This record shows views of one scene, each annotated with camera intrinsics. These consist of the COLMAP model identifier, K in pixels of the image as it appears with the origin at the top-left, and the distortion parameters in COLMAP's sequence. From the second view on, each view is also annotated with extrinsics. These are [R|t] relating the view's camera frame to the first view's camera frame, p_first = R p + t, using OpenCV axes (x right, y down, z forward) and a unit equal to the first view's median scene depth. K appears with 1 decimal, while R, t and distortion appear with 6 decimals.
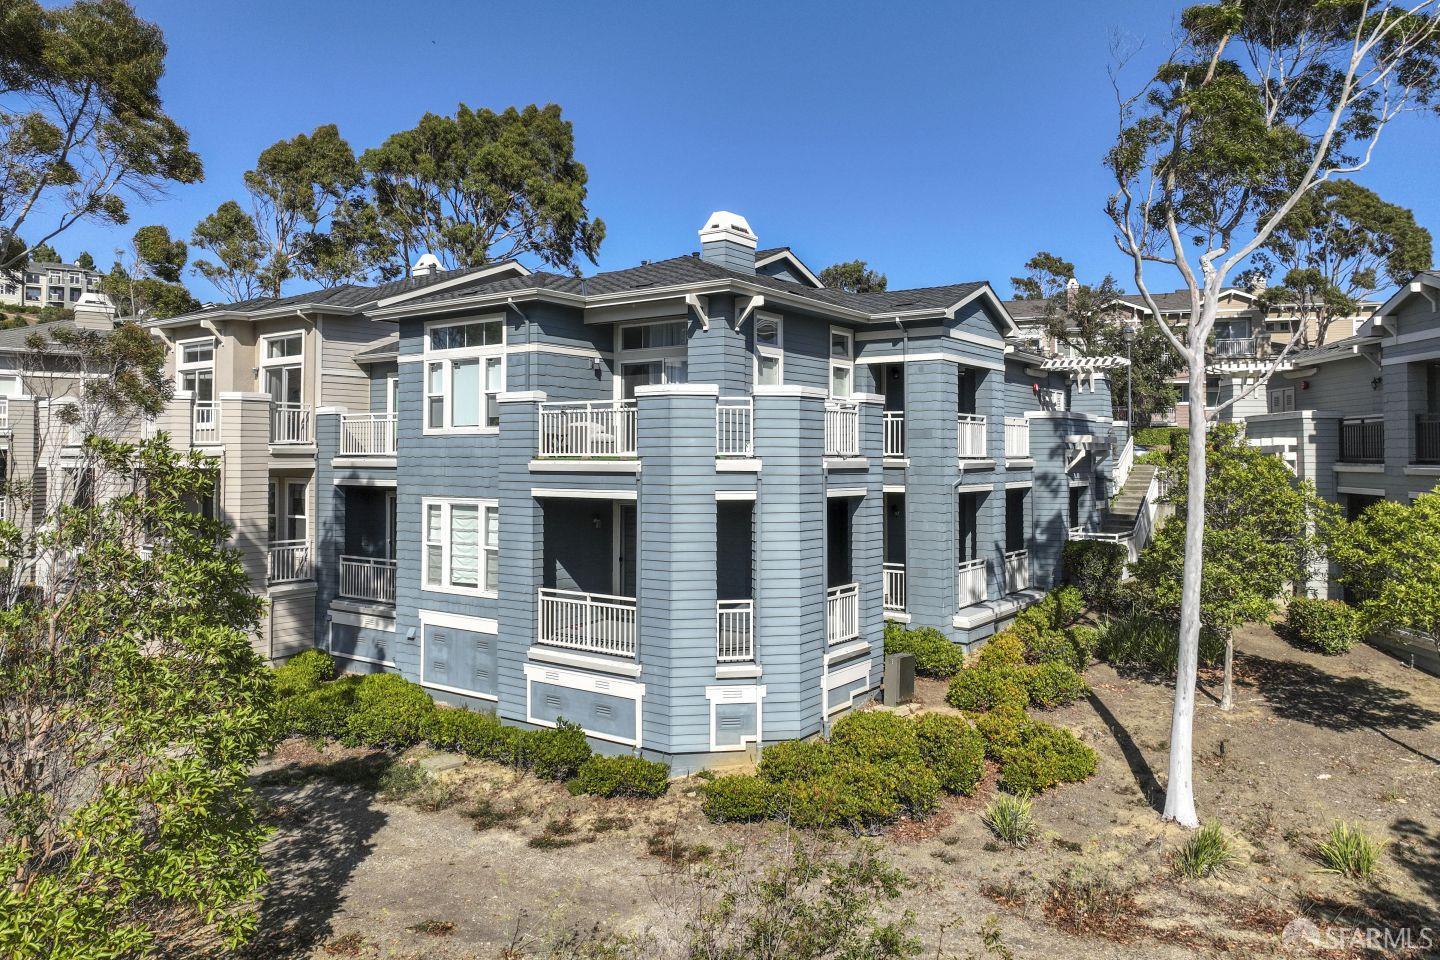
lens RADIAL K [[1005.5, 0, 714.4], [0, 1005.5, 424.0], [0, 0, 1]] dist [0.001995, 0.002820]
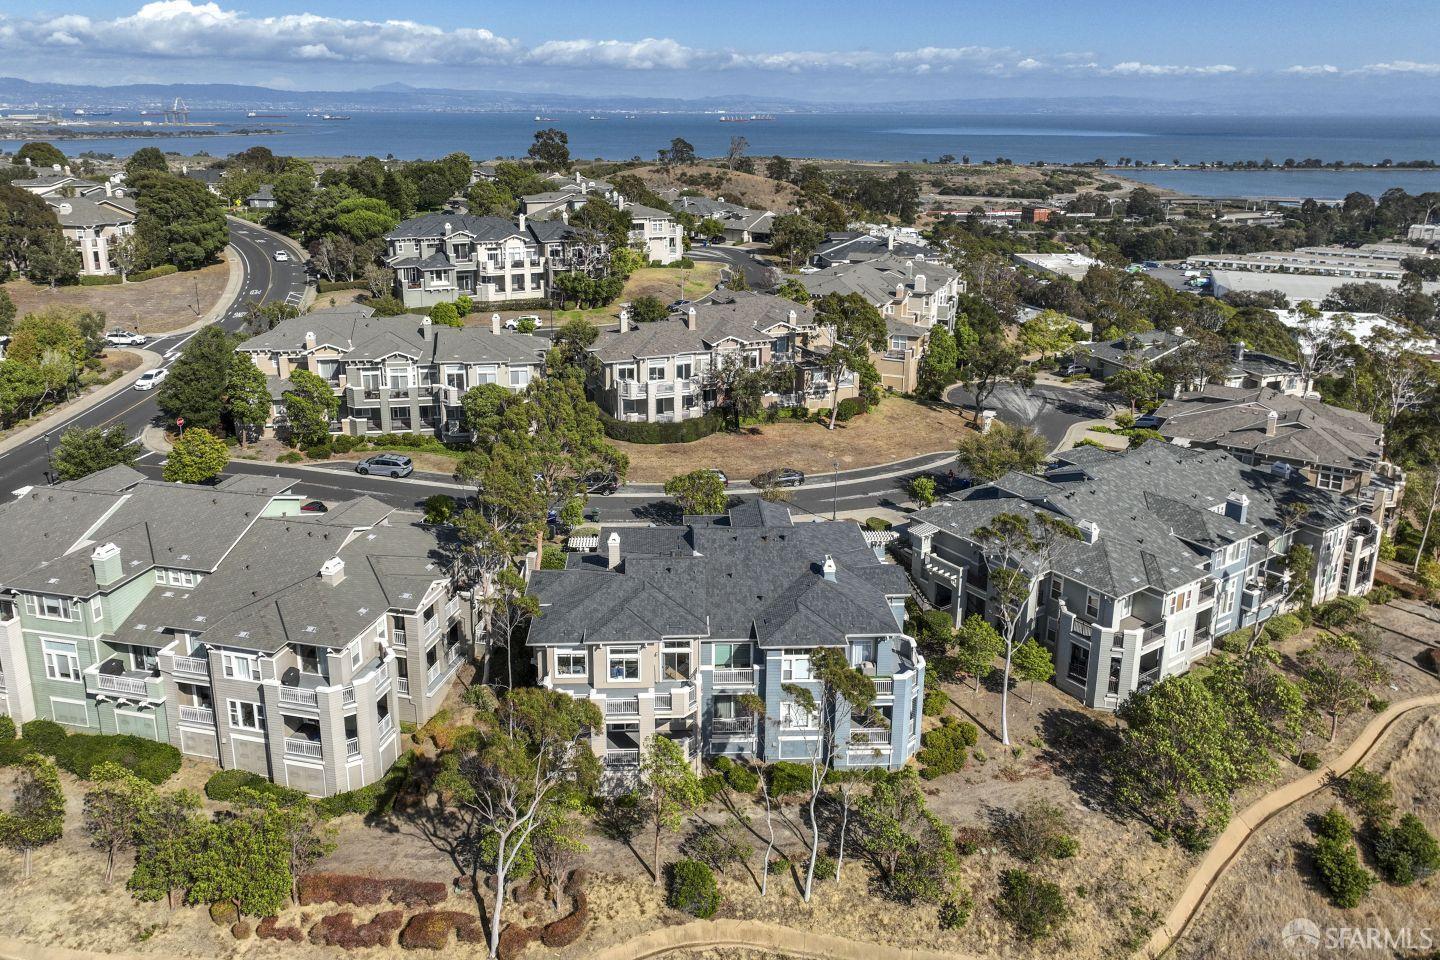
lens RADIAL K [[1016.2, 0, 682.6], [0, 1016.2, 418.8], [0, 0, 1]] dist [0.000066, 0.005030]
pose [[0.795416, -0.176754, 0.579717, -2.099865], [-0.014524, 0.950694, 0.309791, -1.625934], [-0.605890, -0.254832, 0.753630, -0.818009]]
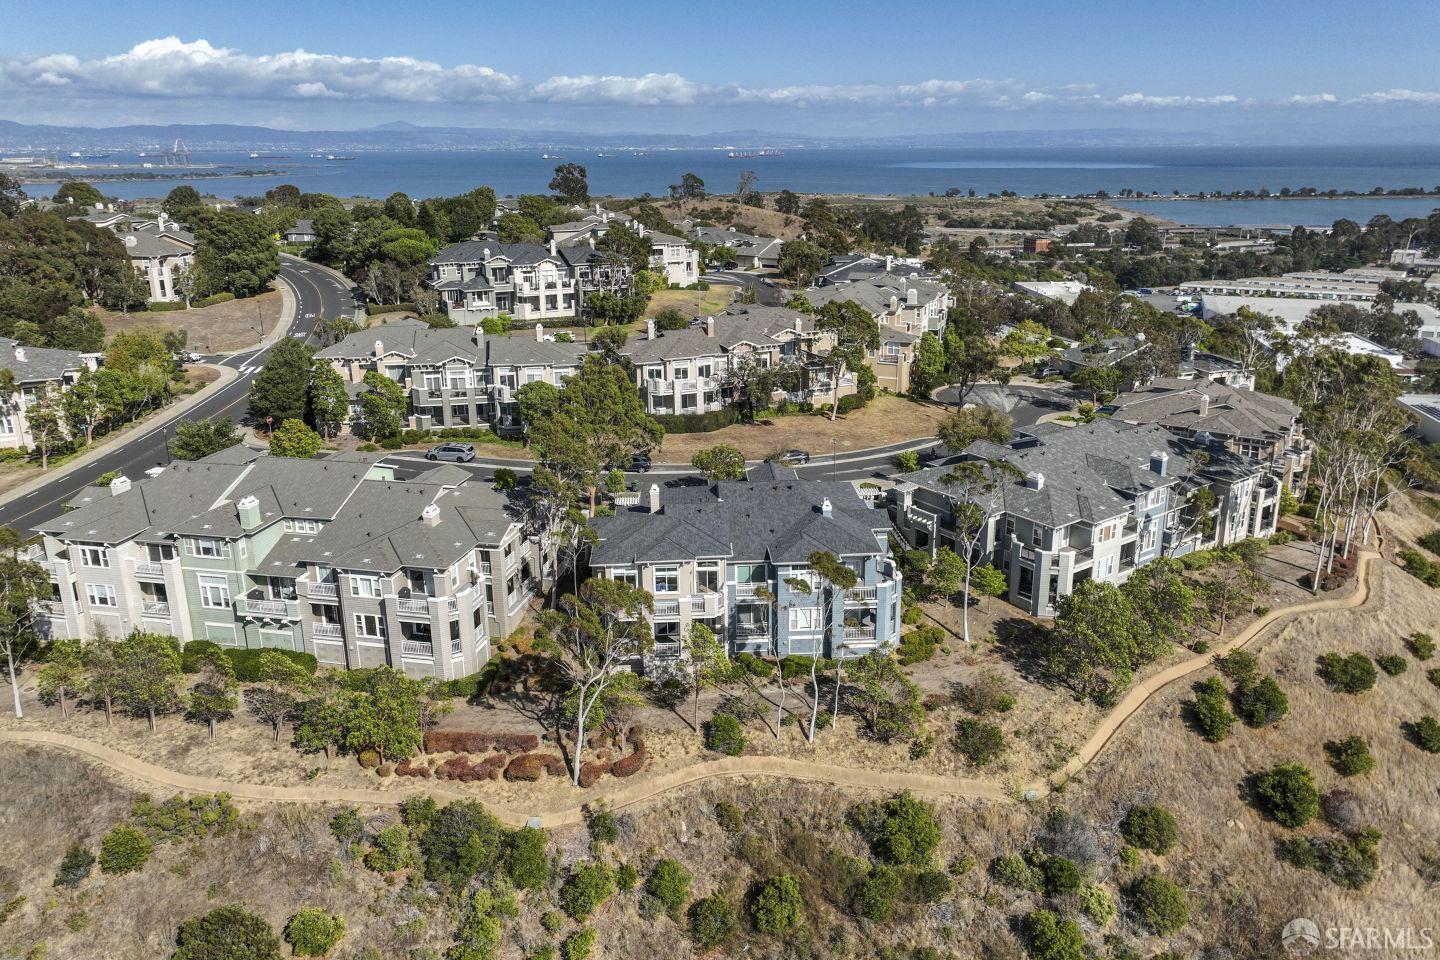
lens RADIAL K [[1003.2, 0, 721.1], [0, 1003.2, 494.8], [0, 0, 1]] dist [0.001159, 0.001738]
pose [[0.777976, -0.214275, 0.590626, -2.615750], [-0.005121, 0.937854, 0.346992, -1.618241], [-0.628273, -0.272977, 0.728531, -1.415474]]
